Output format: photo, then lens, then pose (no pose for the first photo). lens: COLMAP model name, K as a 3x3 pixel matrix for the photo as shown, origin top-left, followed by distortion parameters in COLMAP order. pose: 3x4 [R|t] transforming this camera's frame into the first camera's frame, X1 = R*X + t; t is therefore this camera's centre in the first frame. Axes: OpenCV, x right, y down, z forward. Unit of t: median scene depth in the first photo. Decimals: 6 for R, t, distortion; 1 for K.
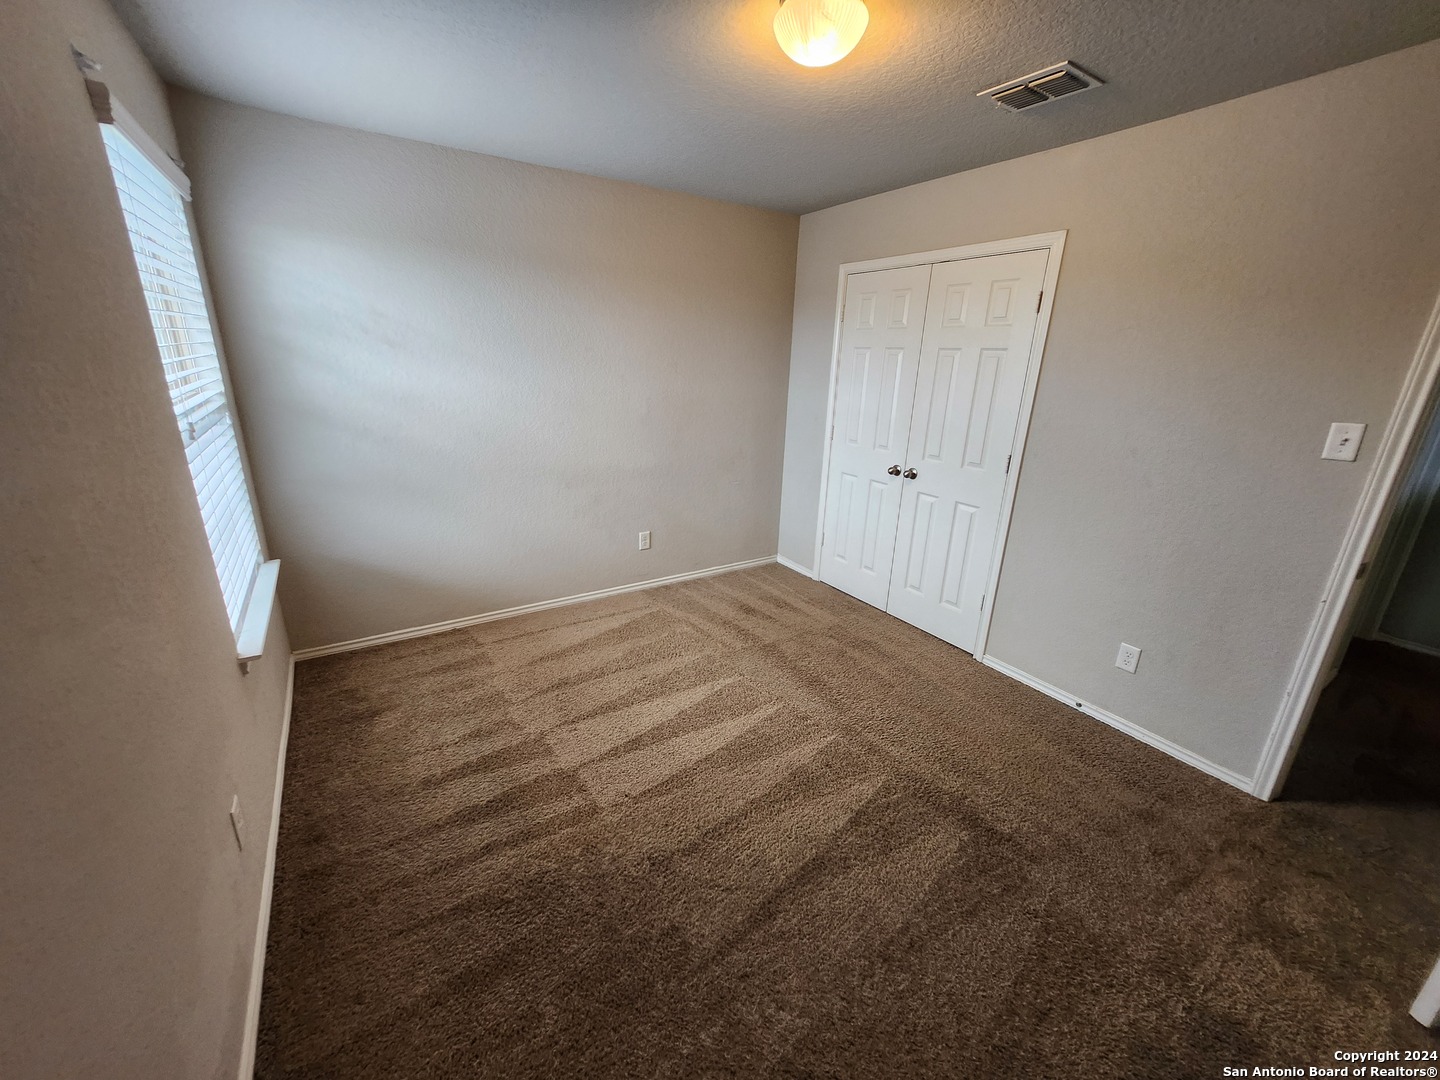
lens RADIAL K [[568.6, 0, 714.4], [0, 568.6, 539.2], [0, 0, 1]] dist [-0.001927, 0.001646]
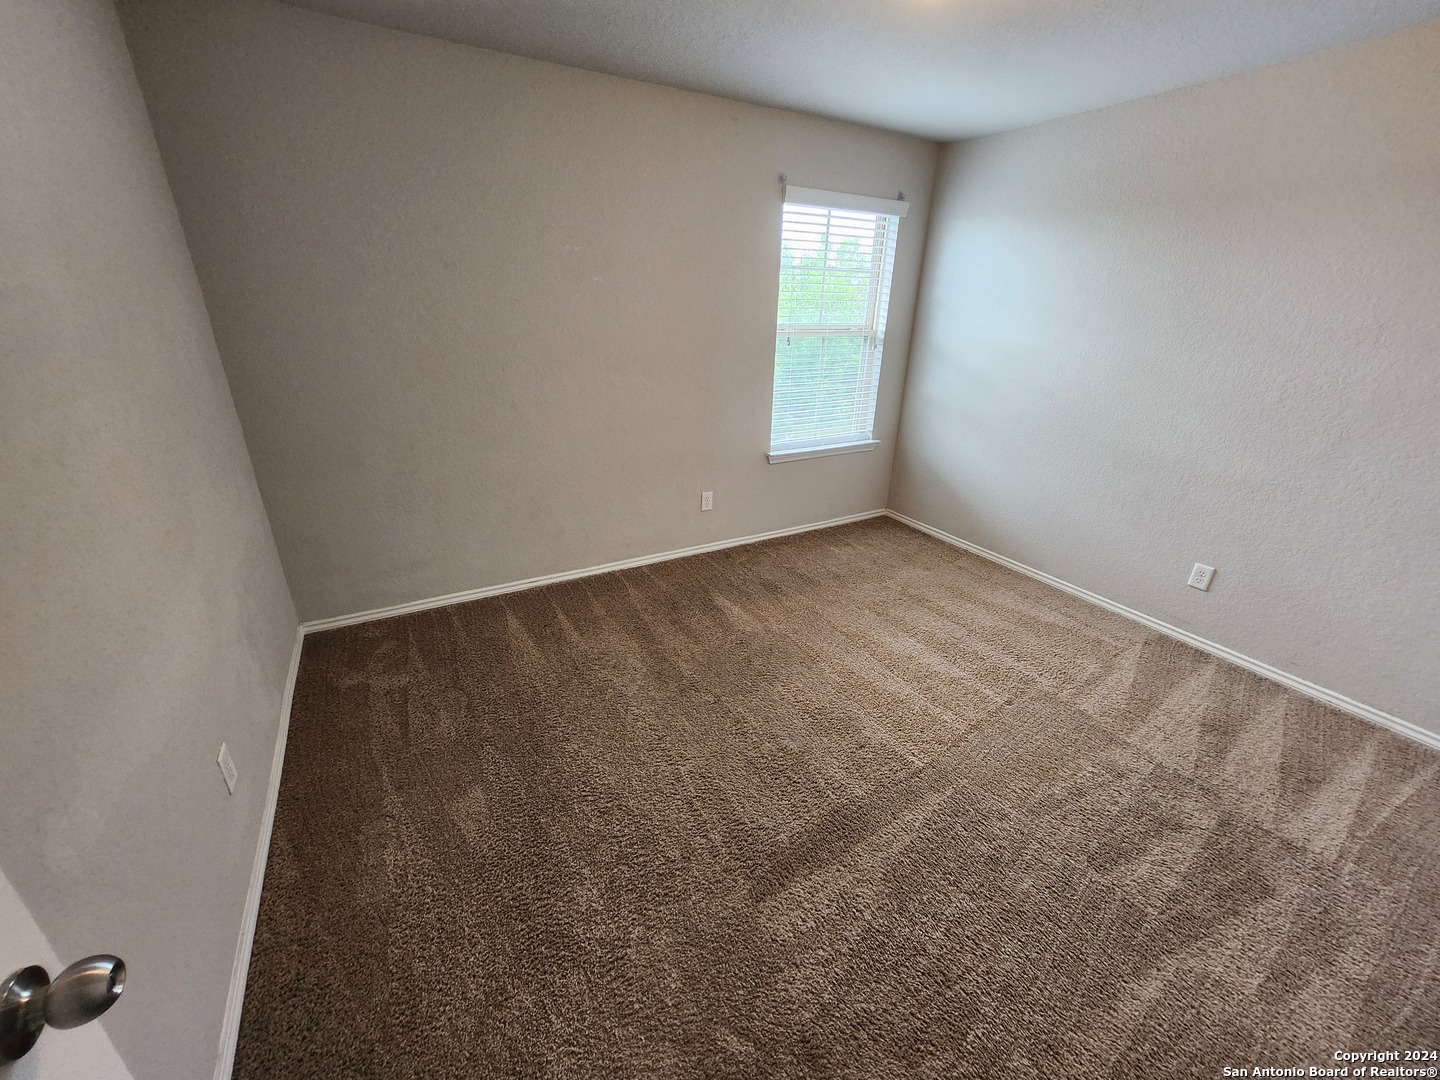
lens RADIAL K [[583.3, 0, 719.1], [0, 583.3, 543.2], [0, 0, 1]] dist [0.001705, 0.000014]
pose [[-0.053077, 0.351359, -0.934735, 0.719619], [-0.338305, 0.874374, 0.347880, -0.105046], [0.939539, 0.334690, 0.072457, 0.439358]]
